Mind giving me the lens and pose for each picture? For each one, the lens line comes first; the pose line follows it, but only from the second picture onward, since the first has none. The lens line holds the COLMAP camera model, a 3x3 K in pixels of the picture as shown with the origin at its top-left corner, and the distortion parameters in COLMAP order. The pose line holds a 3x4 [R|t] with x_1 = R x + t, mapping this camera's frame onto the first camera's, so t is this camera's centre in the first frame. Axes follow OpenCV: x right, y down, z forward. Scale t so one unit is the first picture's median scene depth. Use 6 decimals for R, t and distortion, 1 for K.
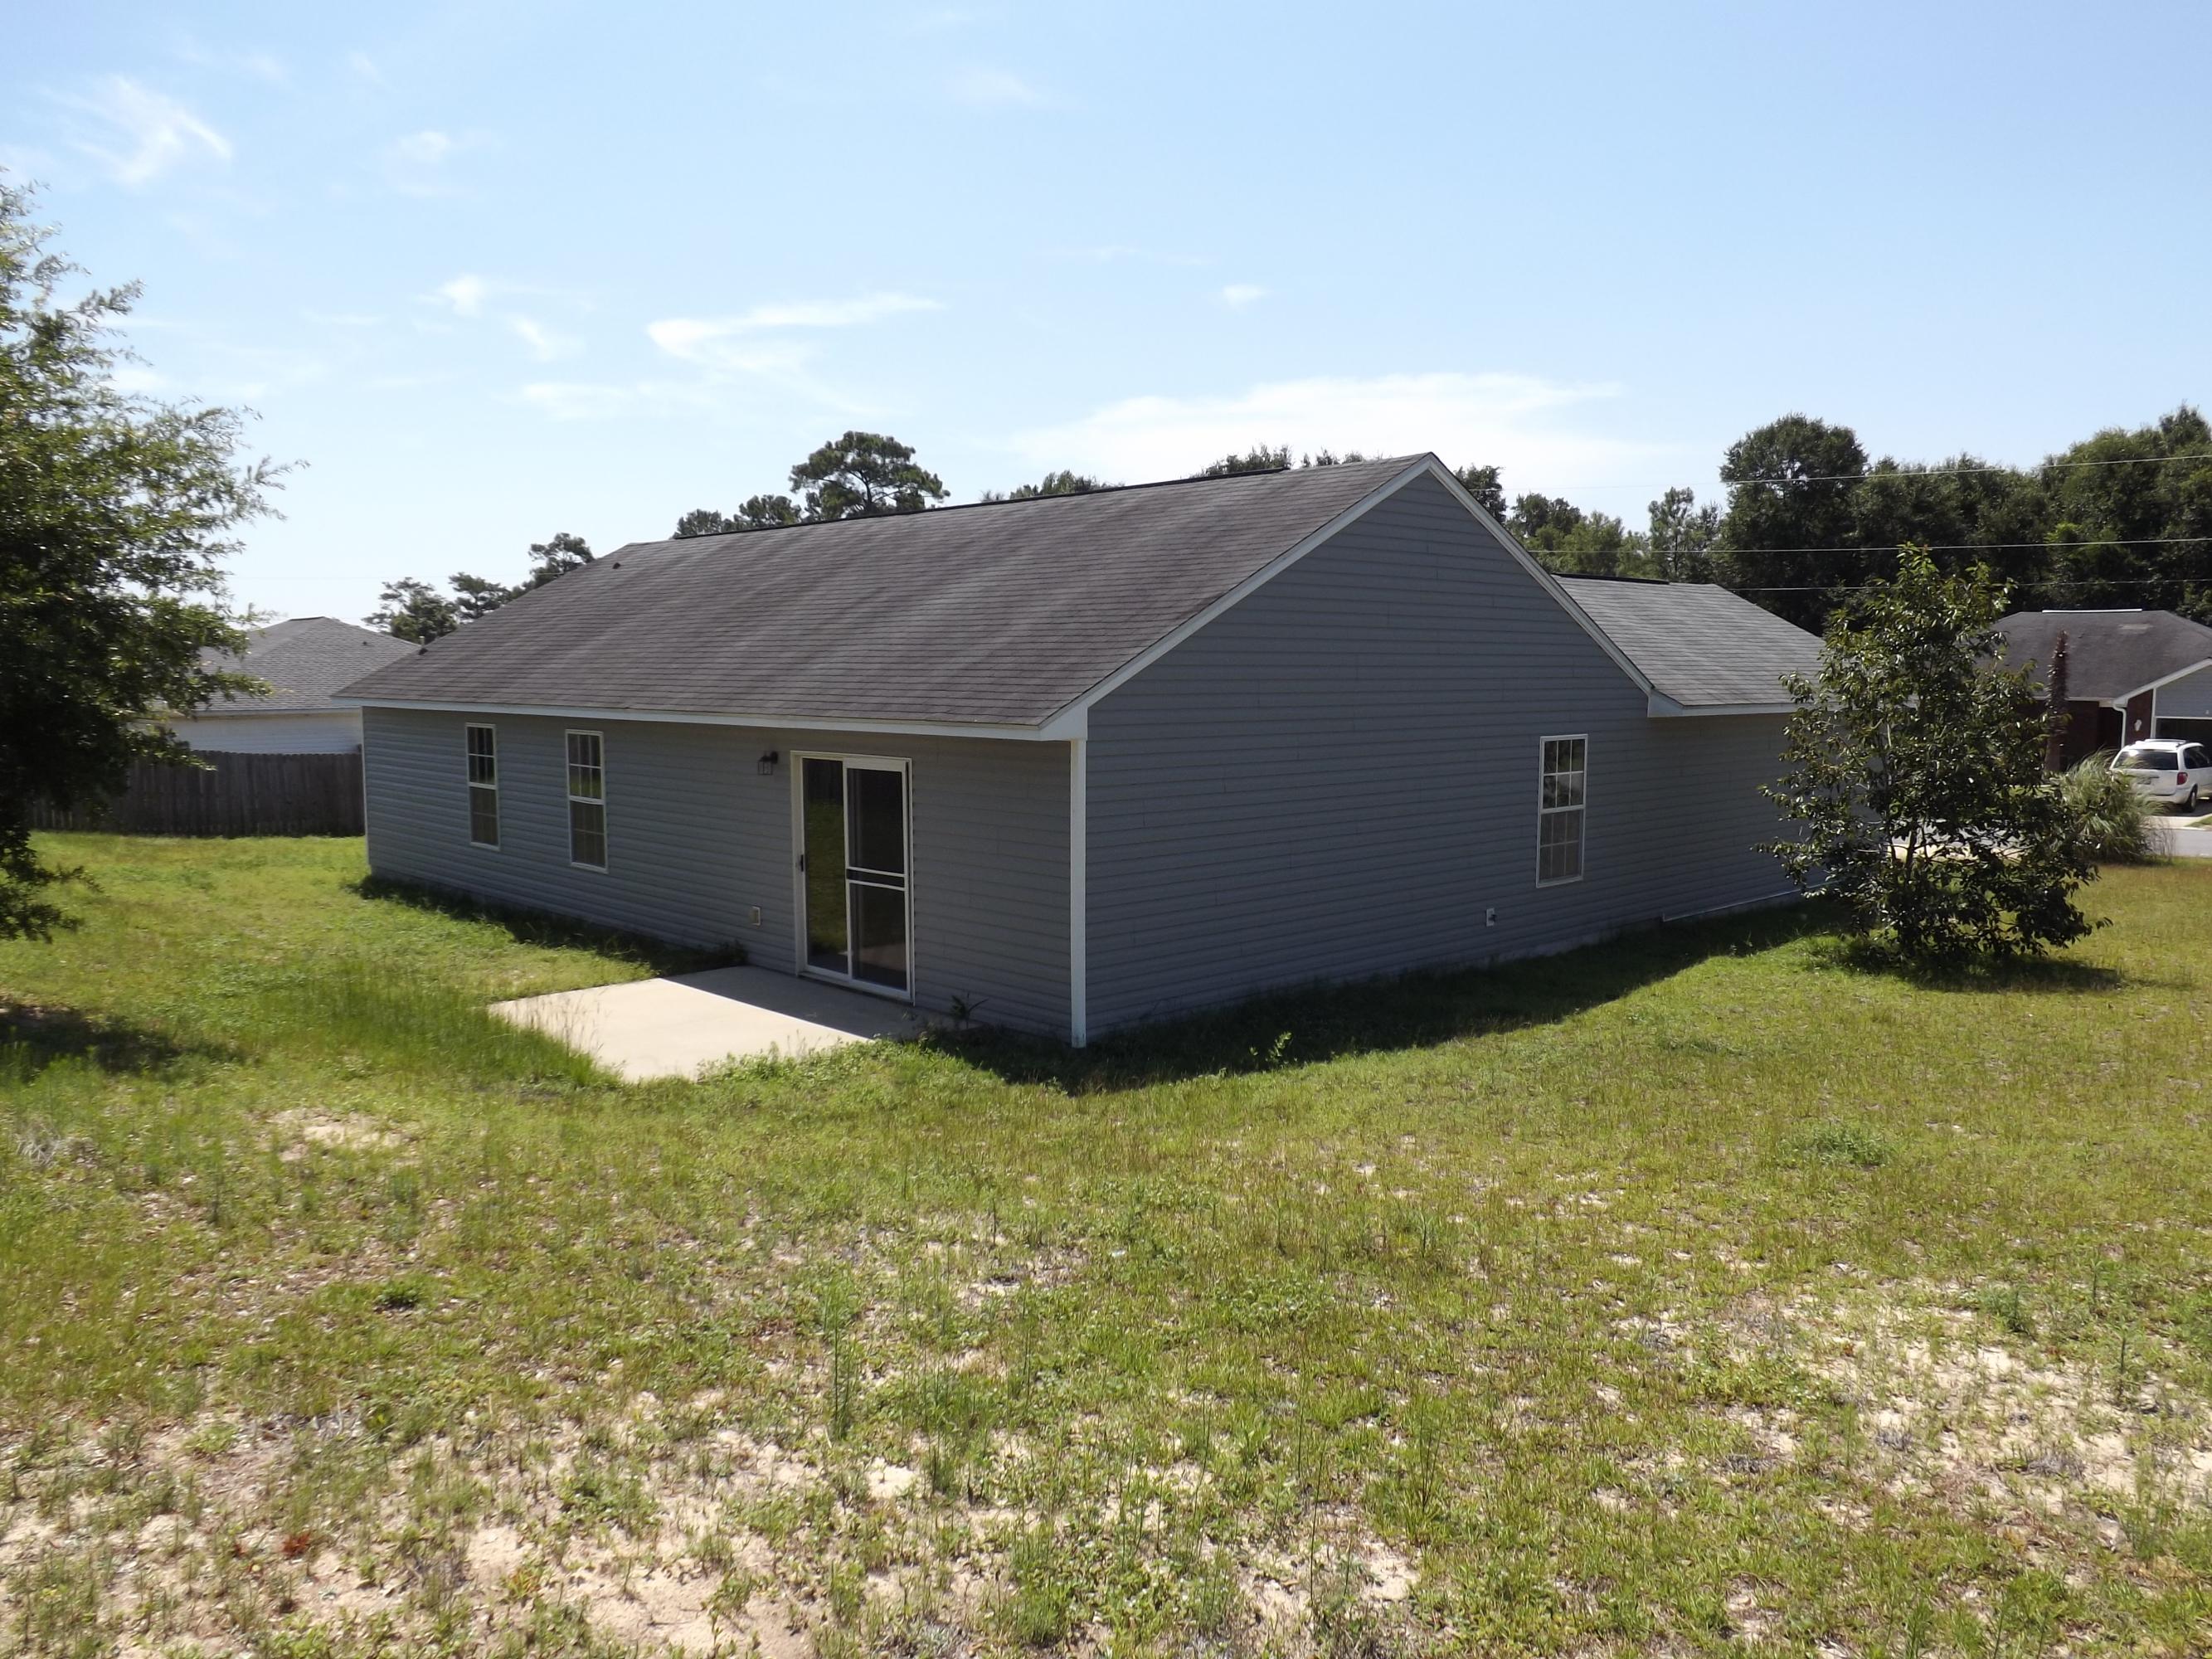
lens RADIAL K [[1592.4, 0, 1098.1], [0, 1592.4, 820.2], [0, 0, 1]] dist [-0.052667, -0.001269]
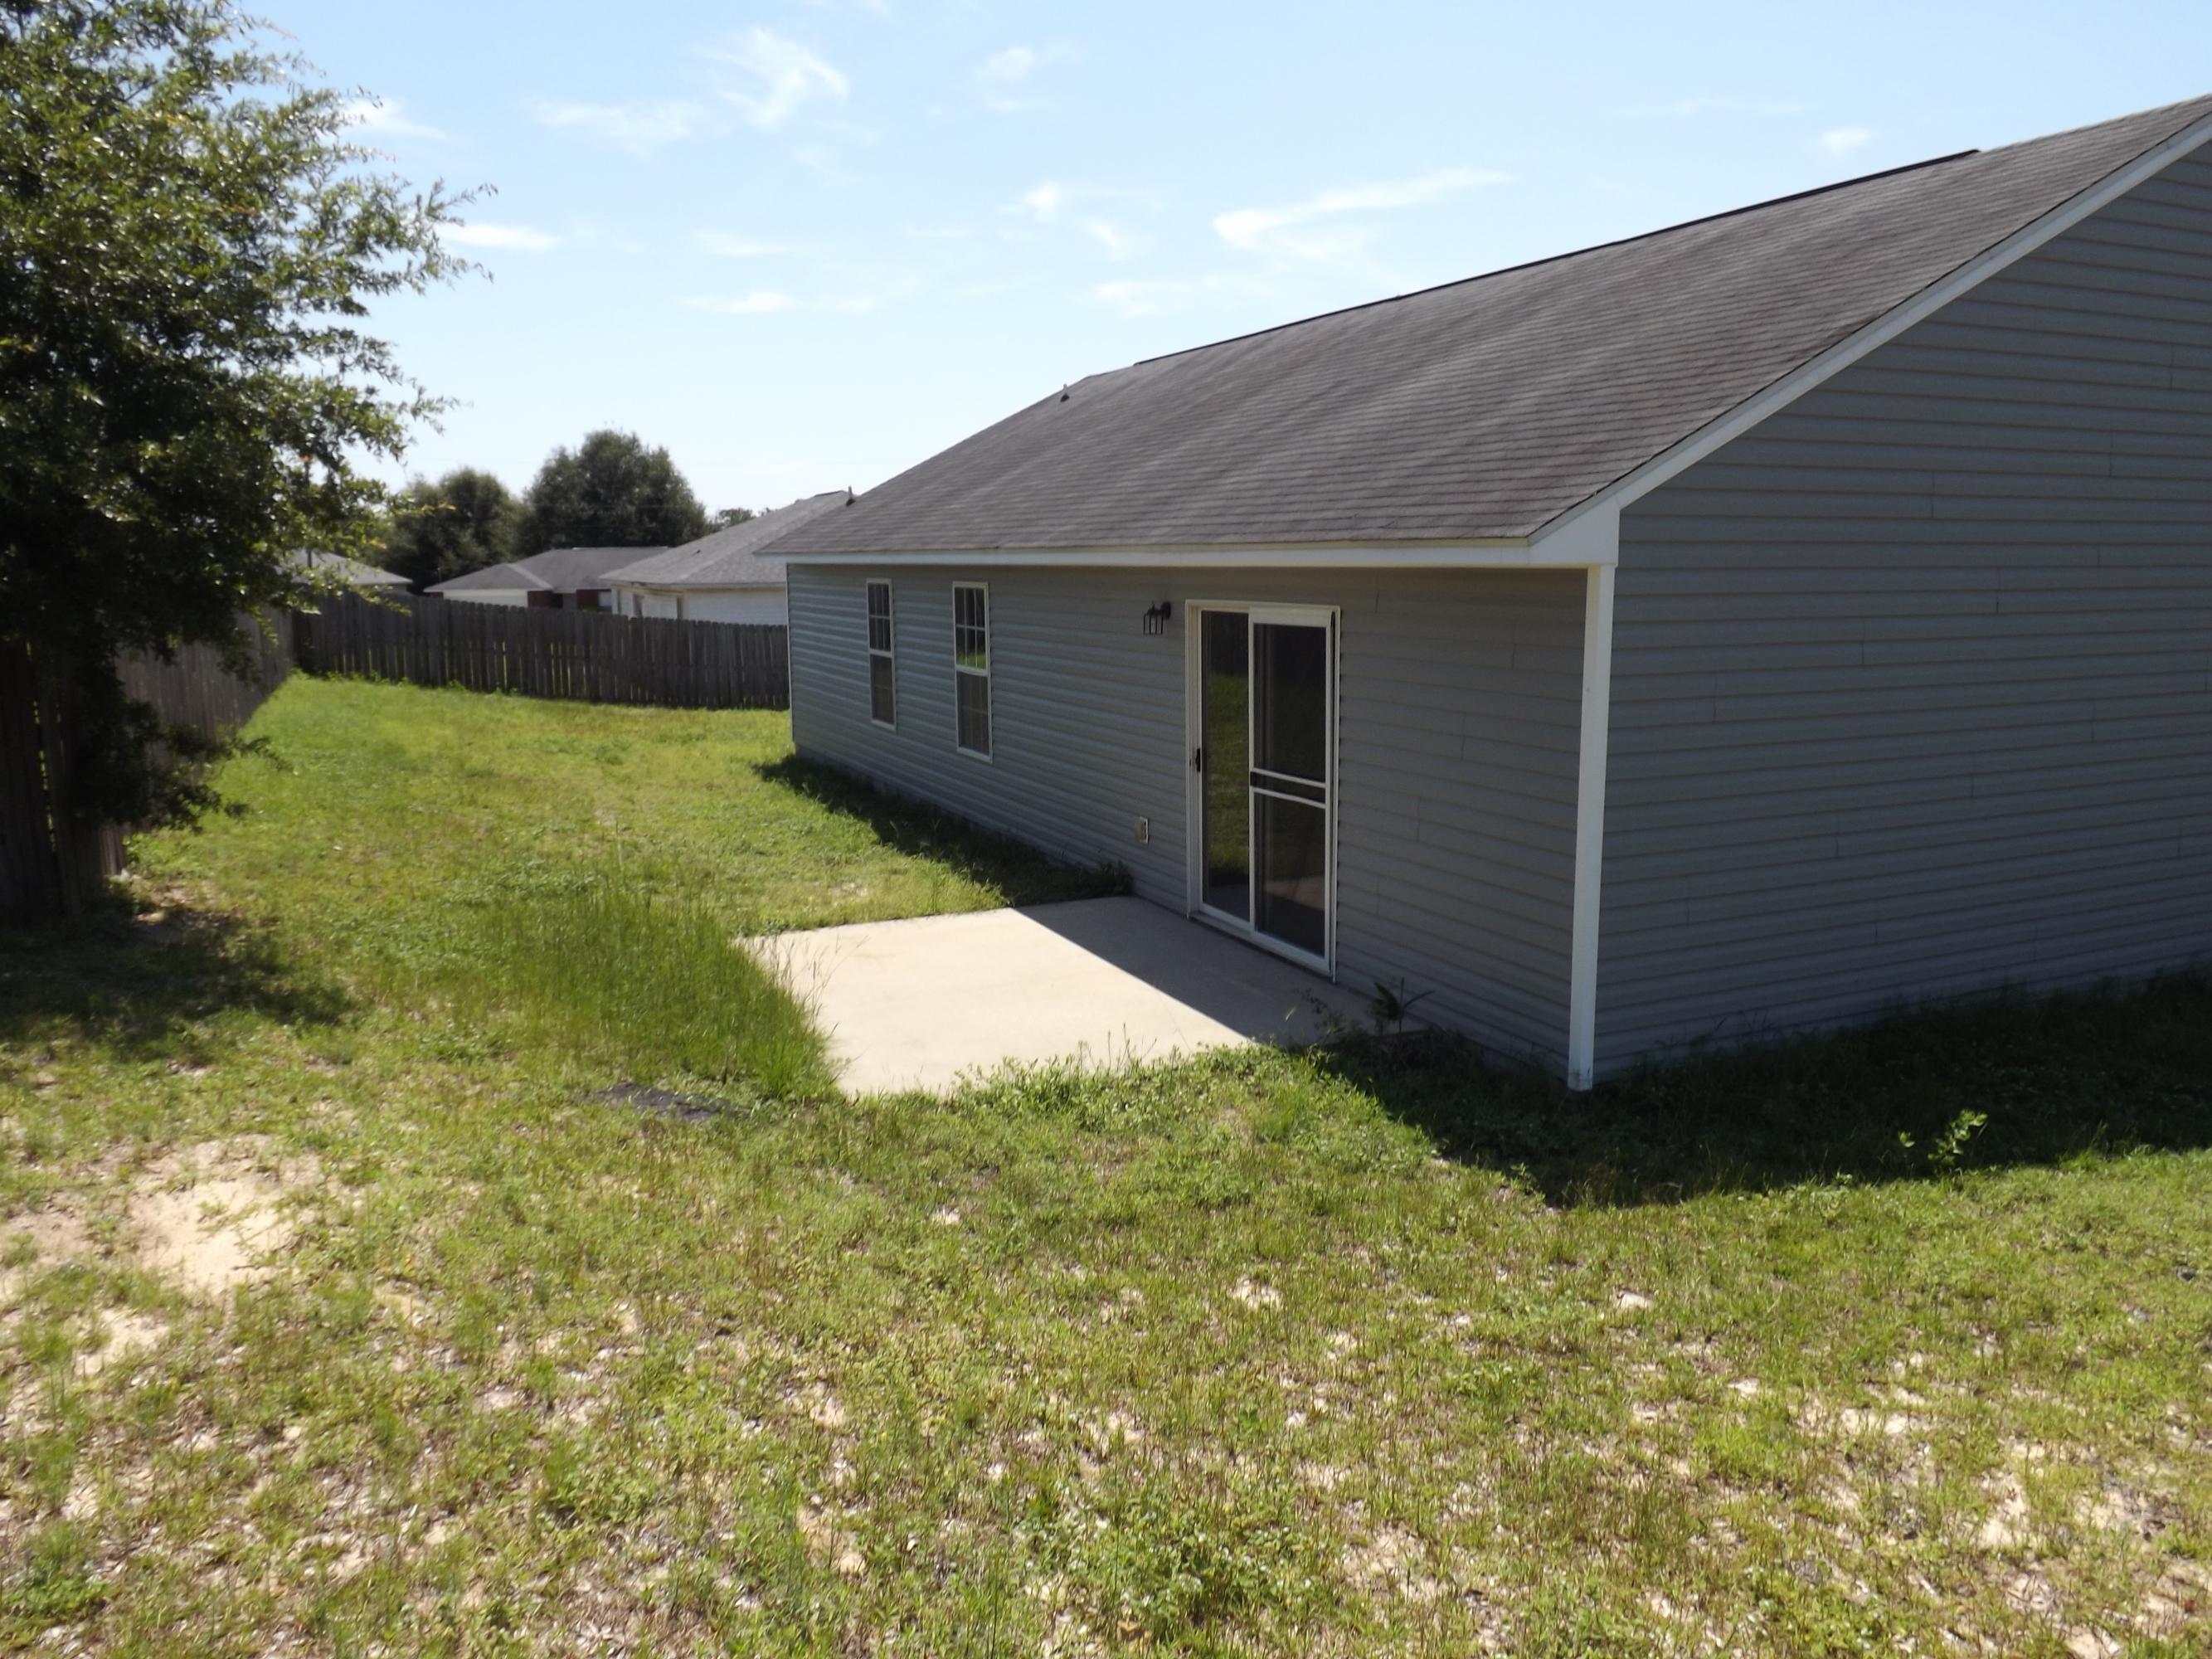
lens RADIAL K [[1592.4, 0, 1098.1], [0, 1592.4, 820.2], [0, 0, 1]] dist [-0.052667, -0.001269]
pose [[0.942563, 0.045445, -0.330922, 0.008425], [-0.022026, 0.997002, 0.074178, 0.002337], [0.333301, -0.062629, 0.940738, 0.346506]]
